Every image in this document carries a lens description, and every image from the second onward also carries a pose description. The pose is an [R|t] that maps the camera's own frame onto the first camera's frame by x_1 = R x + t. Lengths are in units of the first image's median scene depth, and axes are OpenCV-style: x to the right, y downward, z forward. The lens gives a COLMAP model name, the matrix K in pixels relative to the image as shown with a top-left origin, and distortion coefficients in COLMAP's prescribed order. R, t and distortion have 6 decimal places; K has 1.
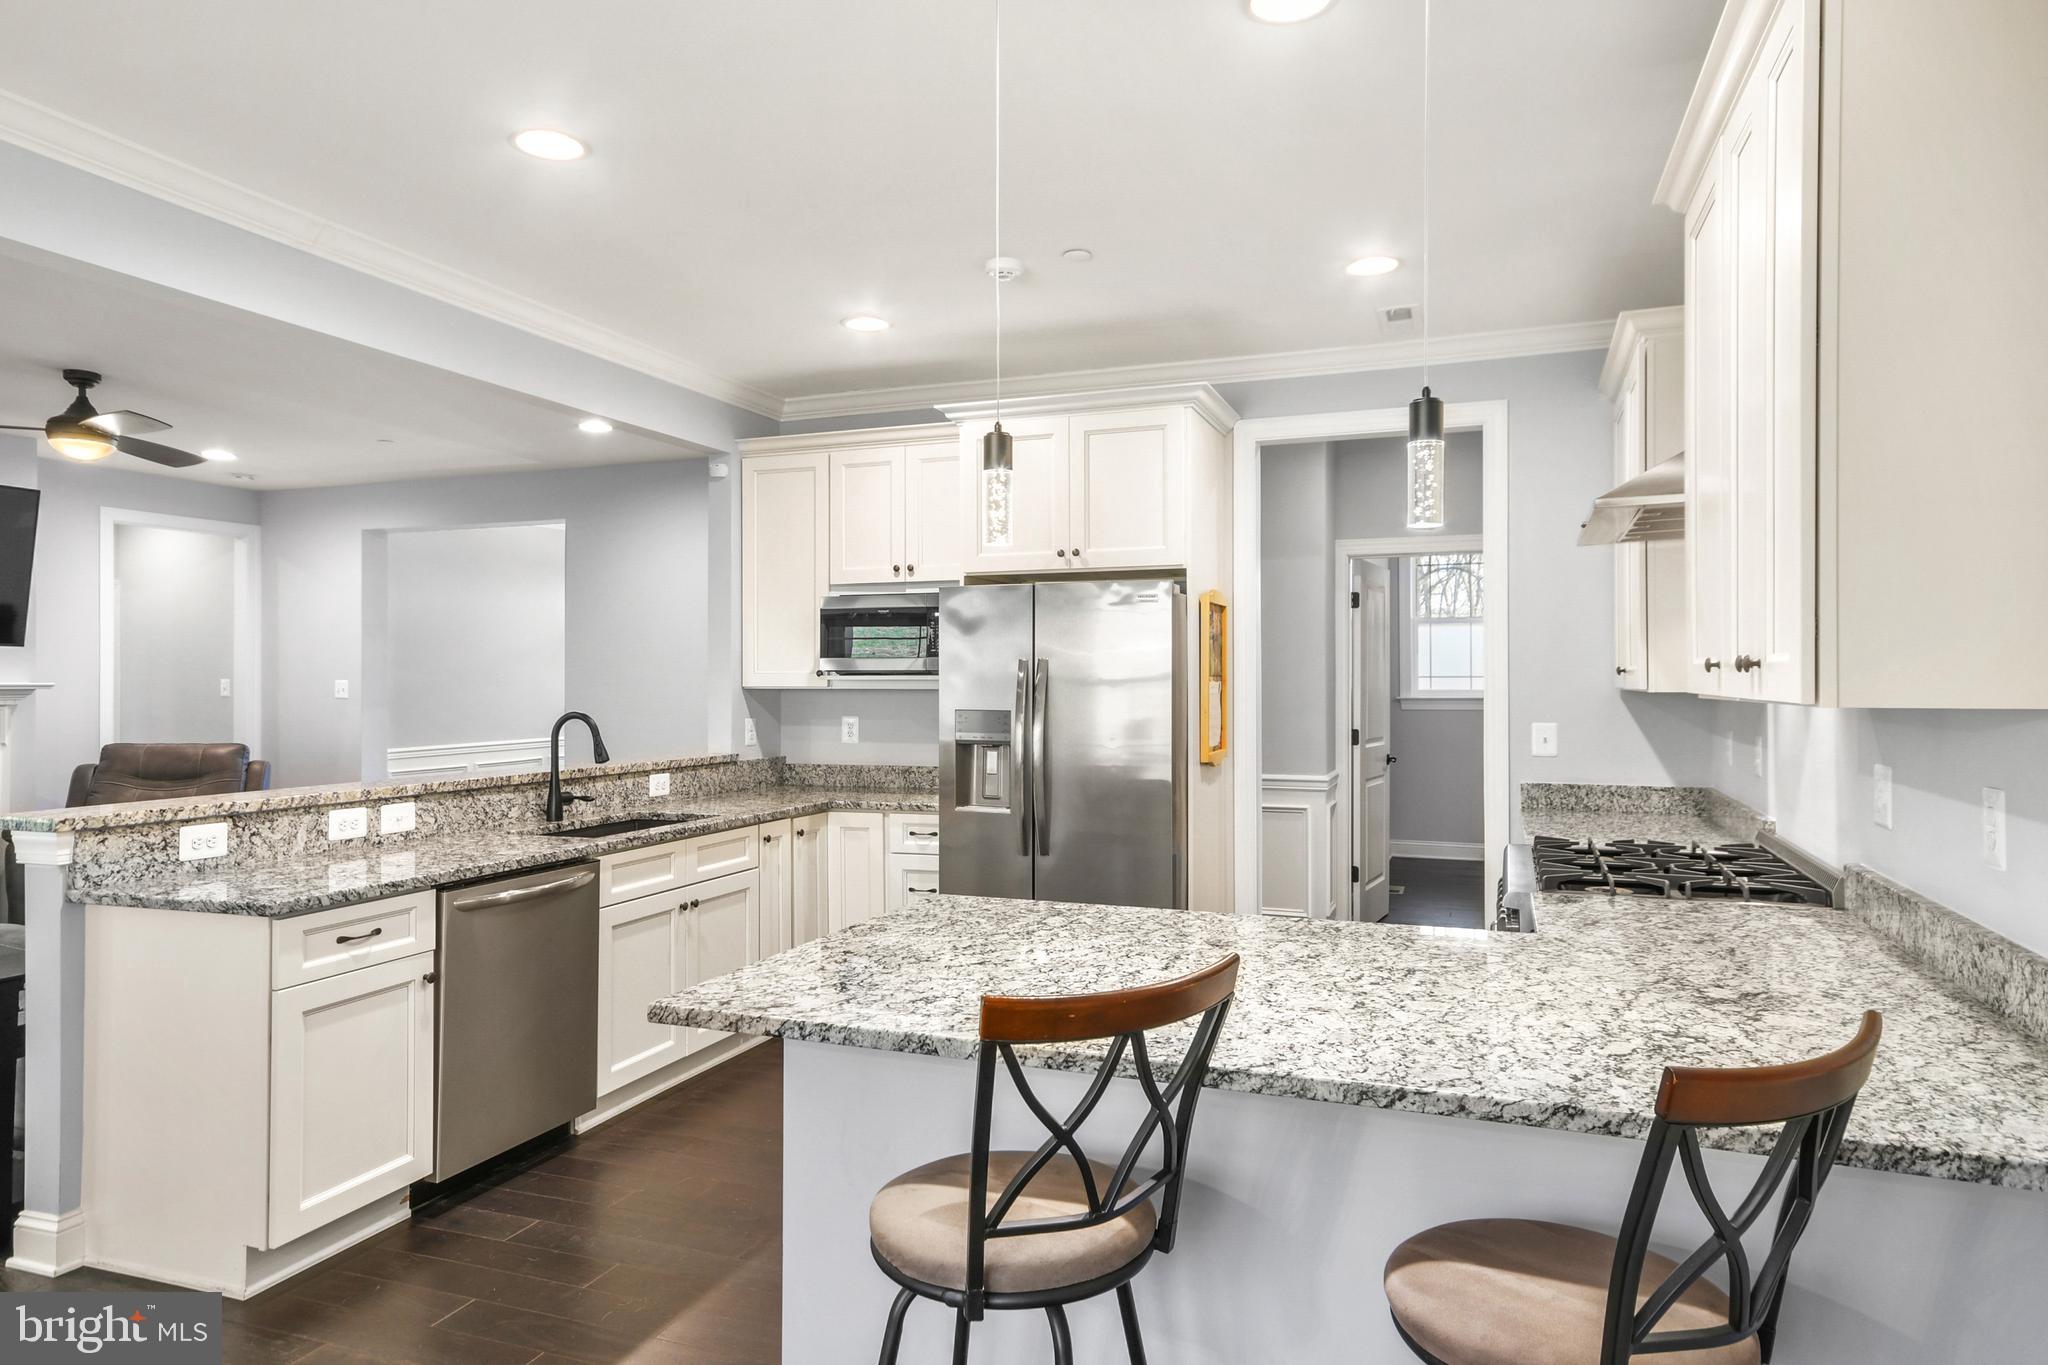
lens RADIAL K [[1232.7, 0, 1020.3], [0, 1232.7, 675.8], [0, 0, 1]] dist [0.008312, 0.037489]
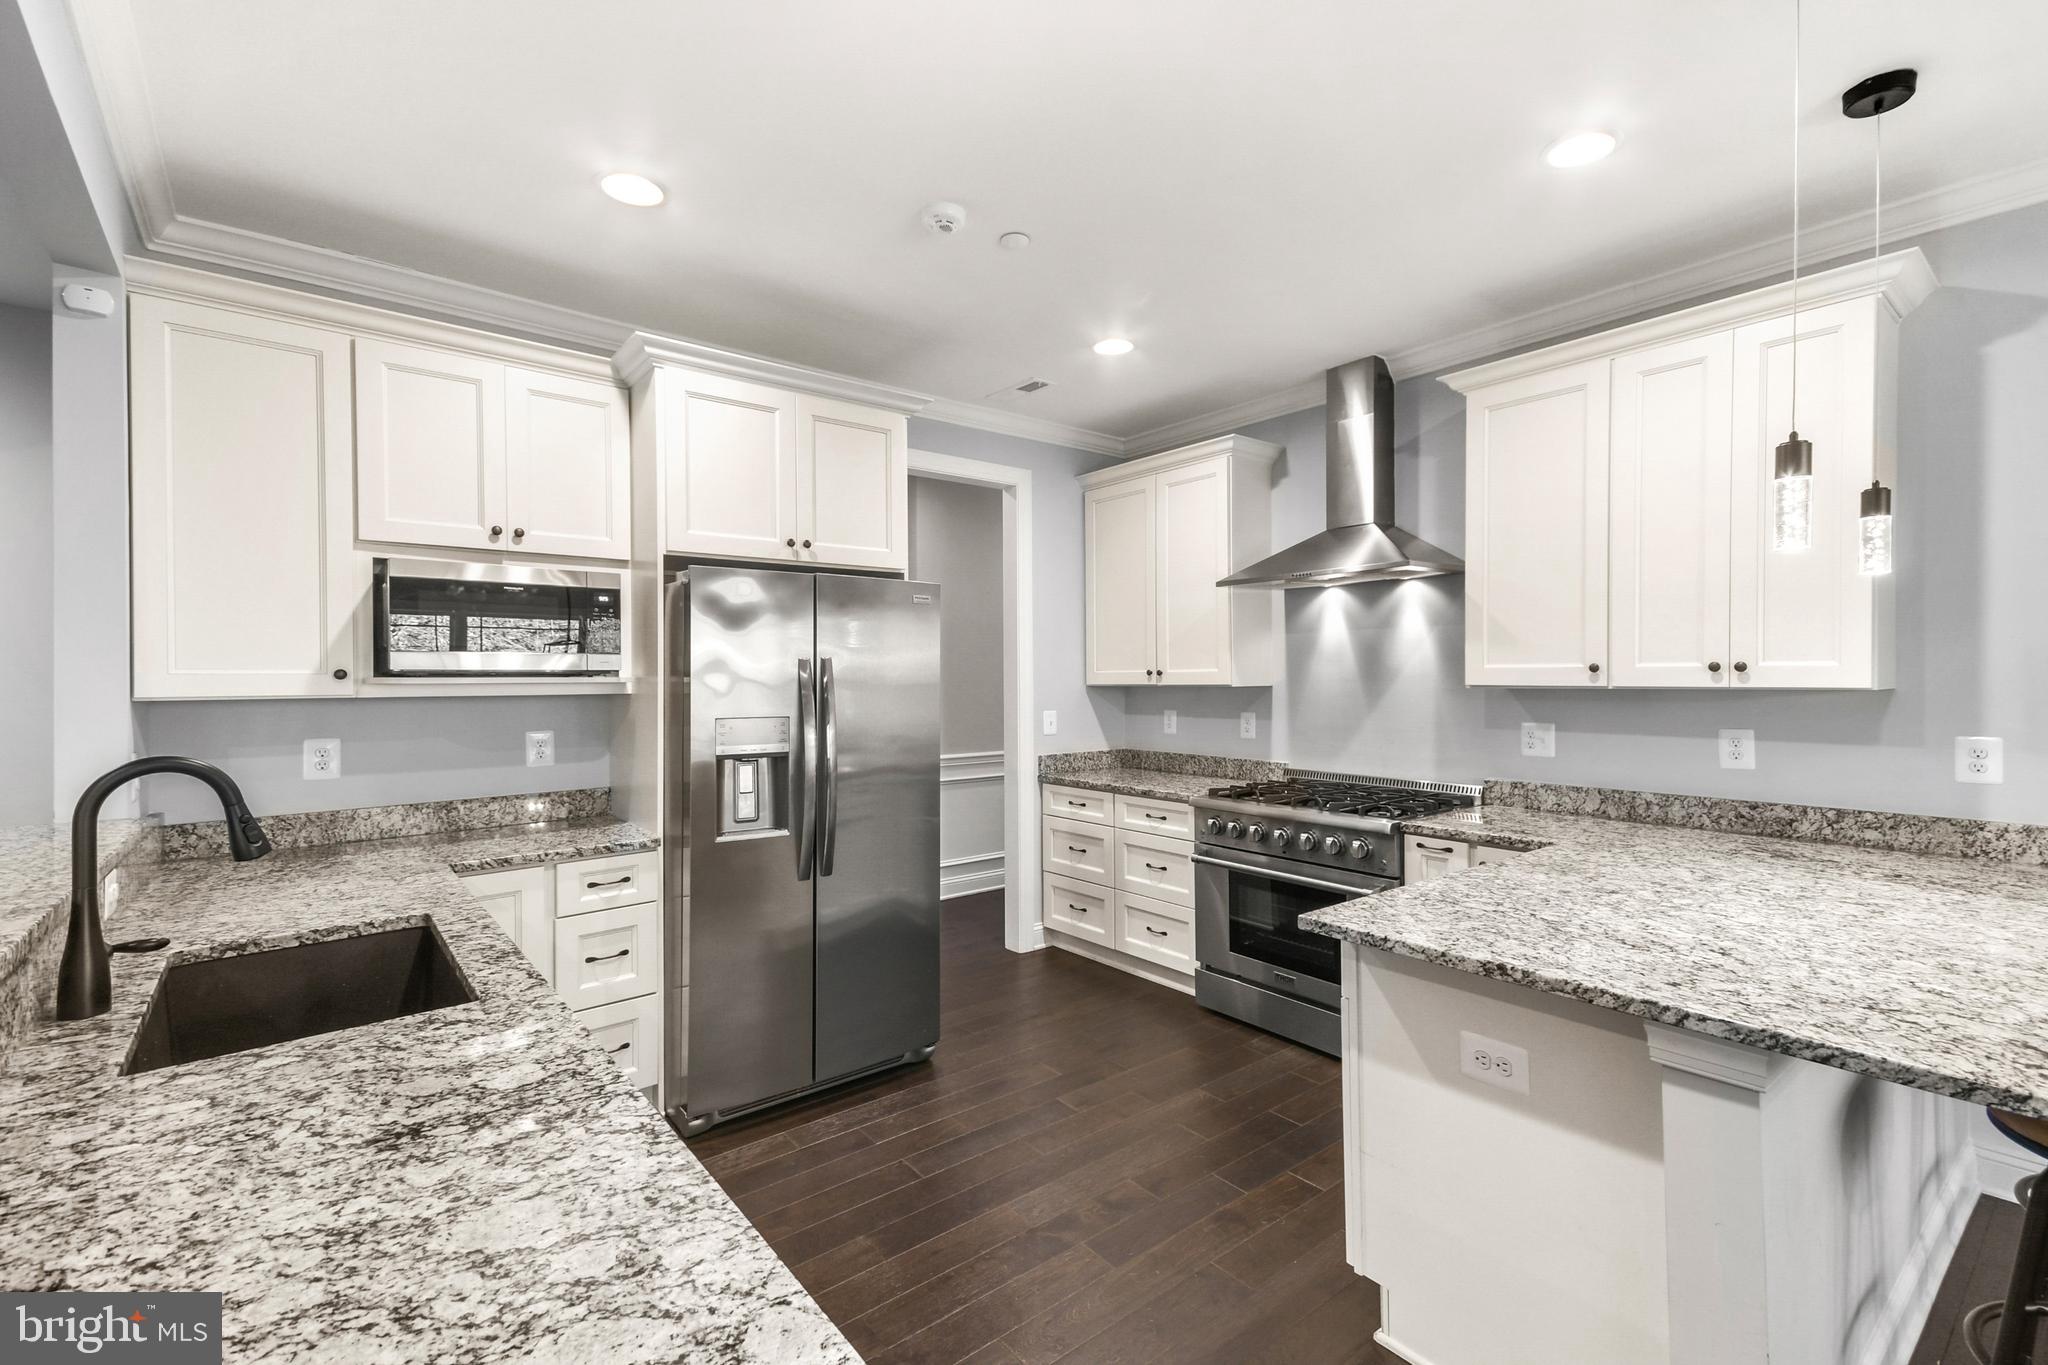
lens RADIAL K [[898.0, 0, 1021.2], [0, 898.0, 682.4], [0, 0, 1]] dist [0.024011, 0.000165]
pose [[0.512739, -0.005945, 0.858524, -0.458011], [0.003073, 0.999982, 0.005089, 0.001282], [-0.858539, 0.000029, 0.512748, 0.519277]]
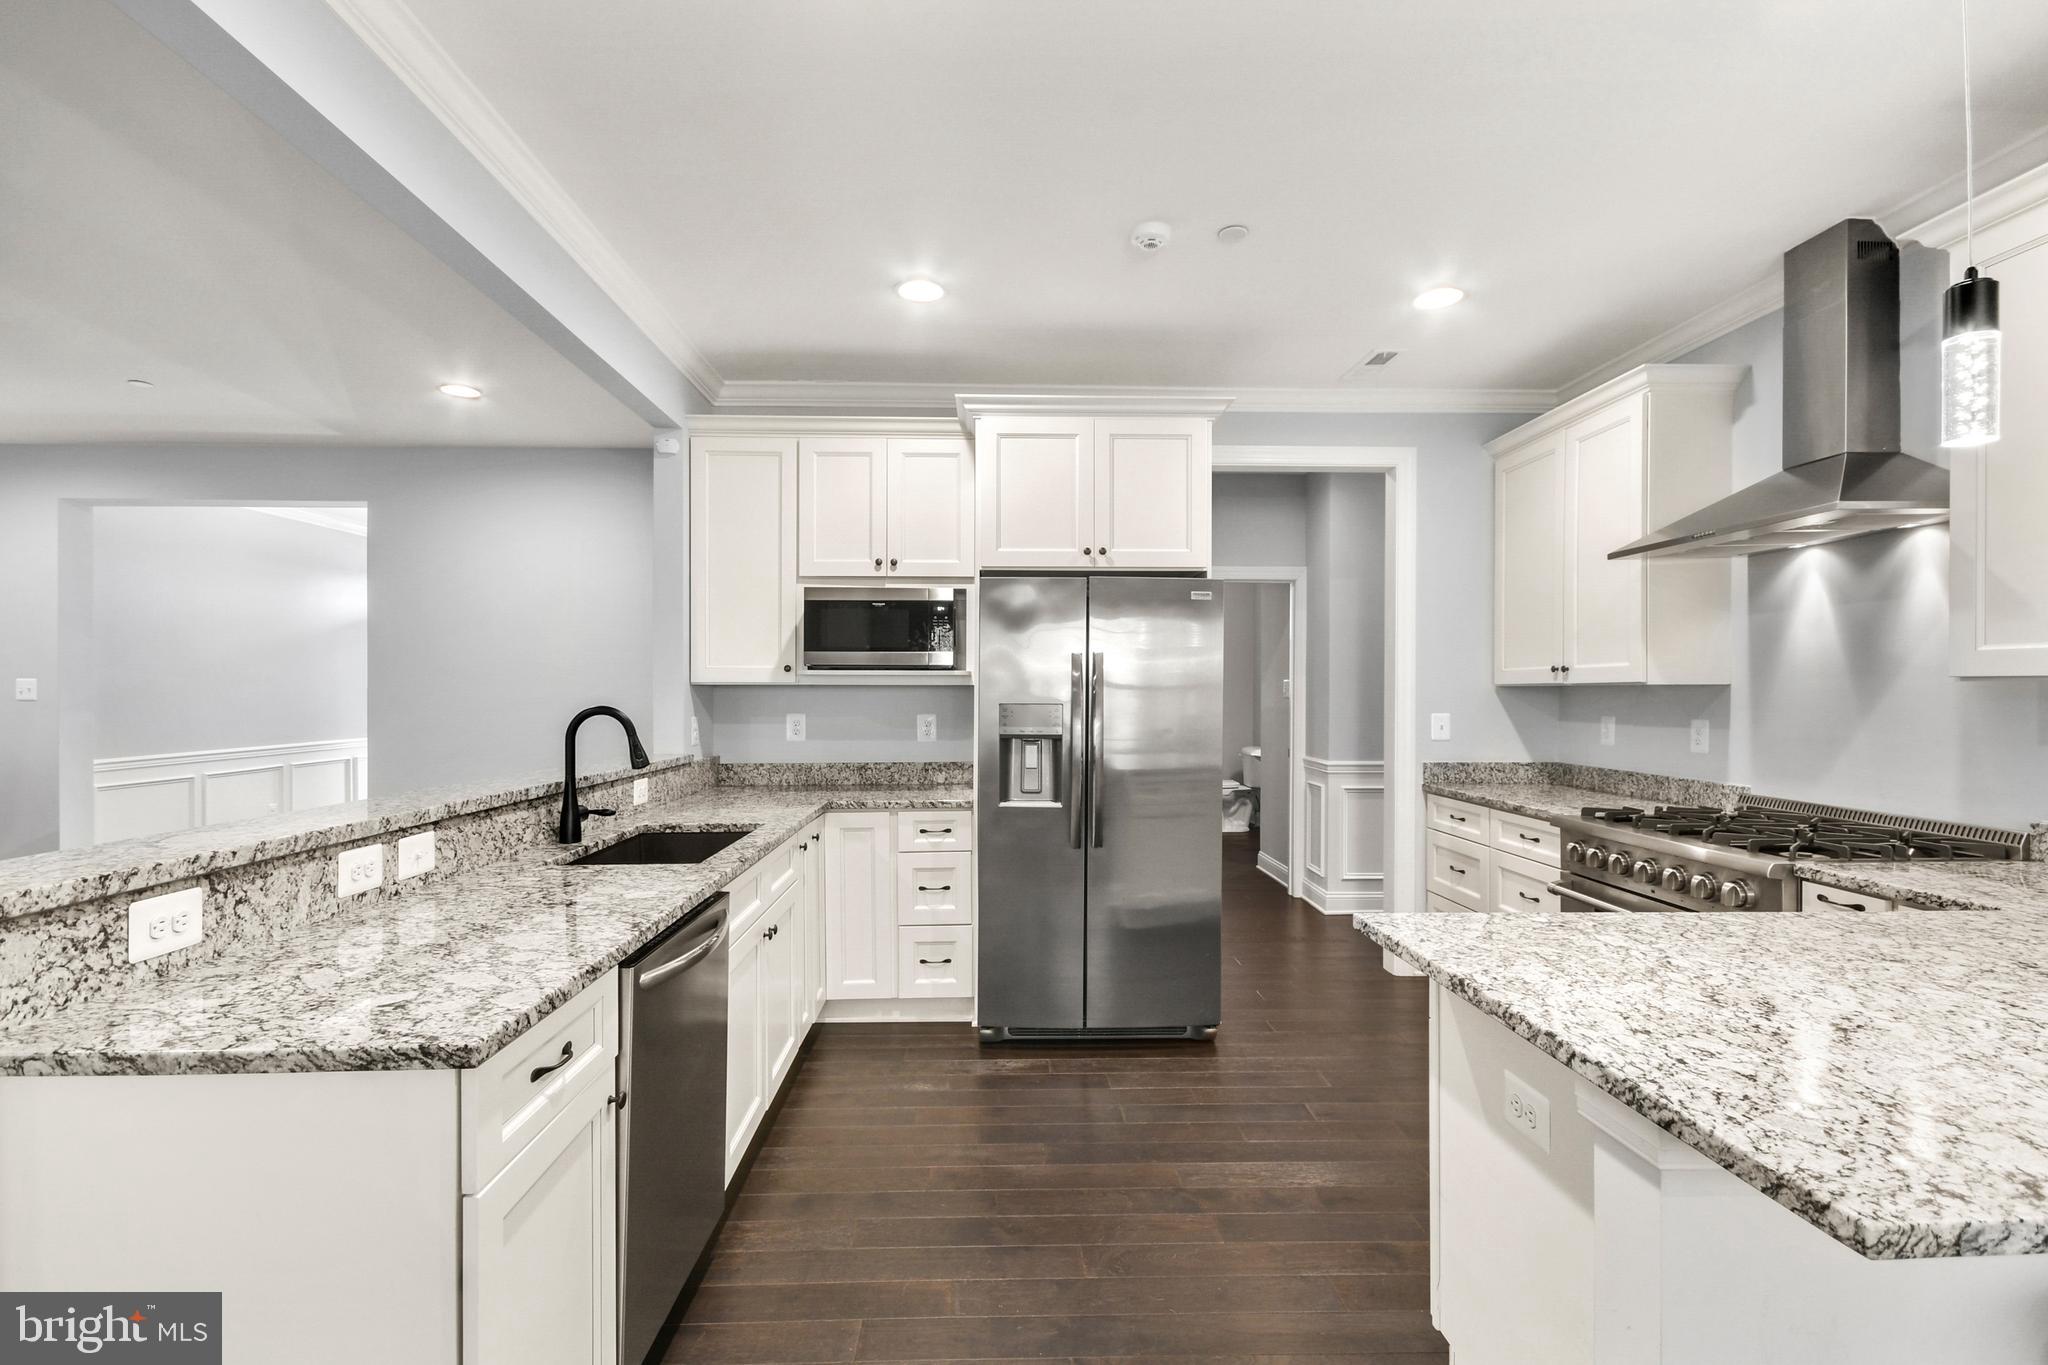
lens RADIAL K [[920.9, 0, 1014.0], [0, 920.9, 694.8], [0, 0, 1]] dist [0.024082, -0.010458]
pose [[0.923577, 0.001008, 0.383411, -0.321860], [-0.003111, 0.999983, 0.004863, 0.017091], [-0.383399, -0.005684, 0.923565, 0.318642]]
